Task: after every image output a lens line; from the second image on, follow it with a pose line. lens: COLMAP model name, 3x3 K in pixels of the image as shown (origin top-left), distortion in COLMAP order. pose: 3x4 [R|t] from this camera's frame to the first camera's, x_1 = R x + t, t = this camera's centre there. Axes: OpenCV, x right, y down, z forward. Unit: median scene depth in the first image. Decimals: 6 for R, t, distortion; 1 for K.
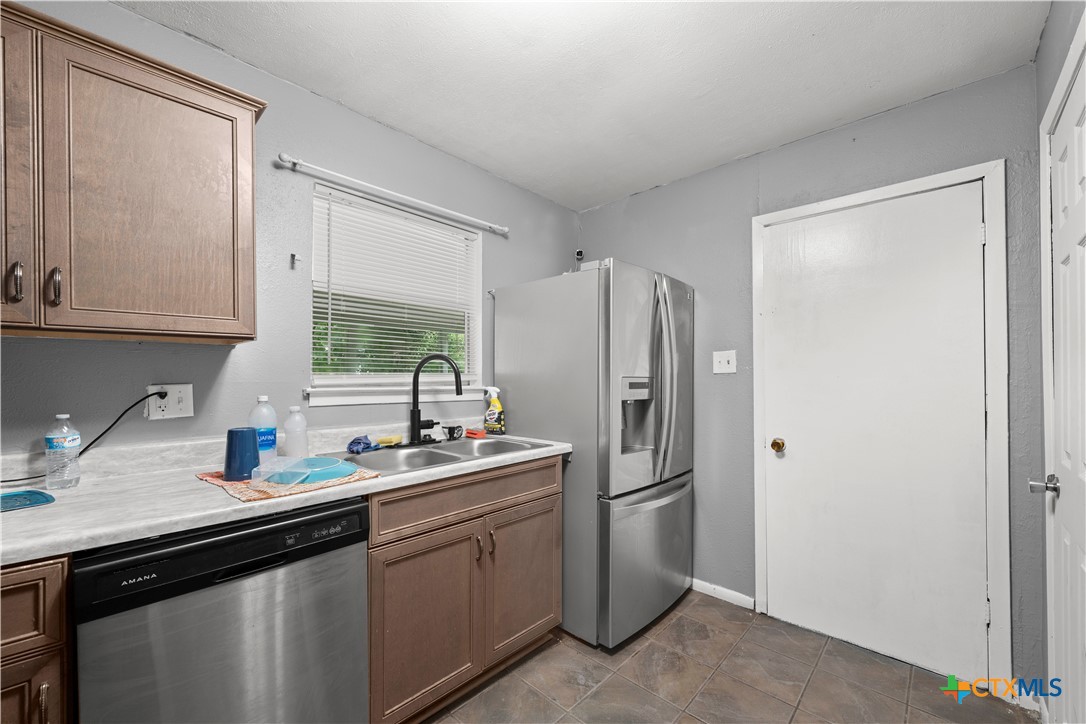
lens RADIAL K [[430.6, 0, 564.2], [0, 430.6, 377.8], [0, 0, 1]] dist [-0.006145, -0.000401]
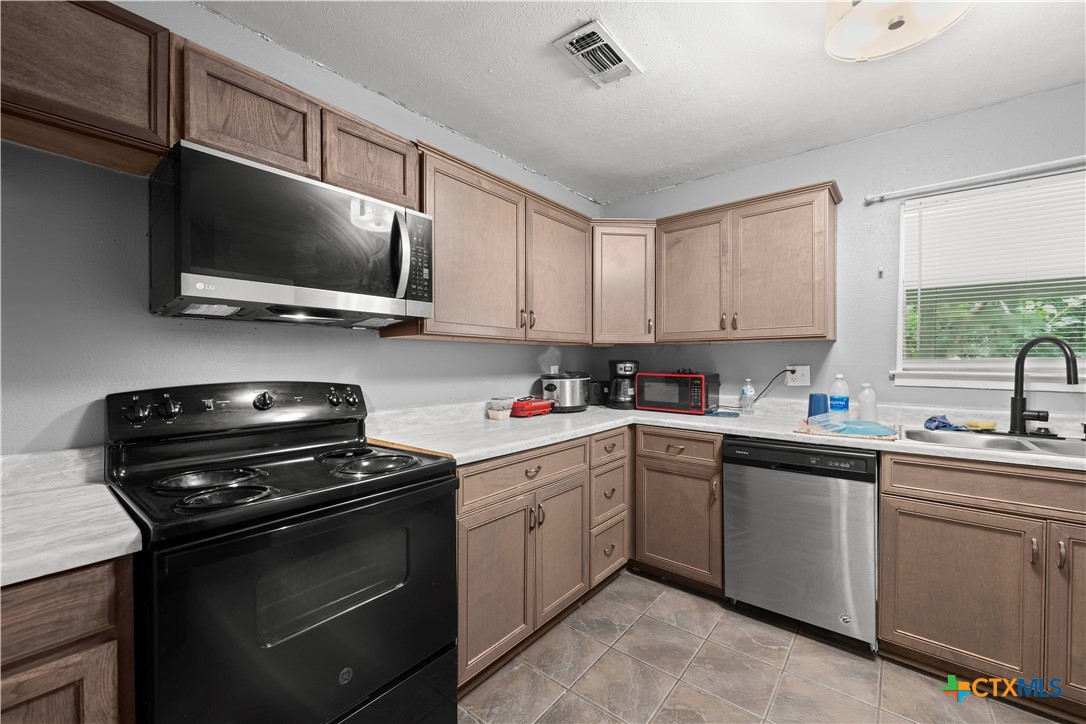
lens RADIAL K [[430.6, 0, 544.1], [0, 430.6, 362.1], [0, 0, 1]] dist [-0.006145, -0.000401]
pose [[0.051265, 0.005632, -0.998669, 0.634339], [-0.005304, 0.999972, 0.005367, -0.002200], [0.998671, 0.005022, 0.051293, -0.078048]]
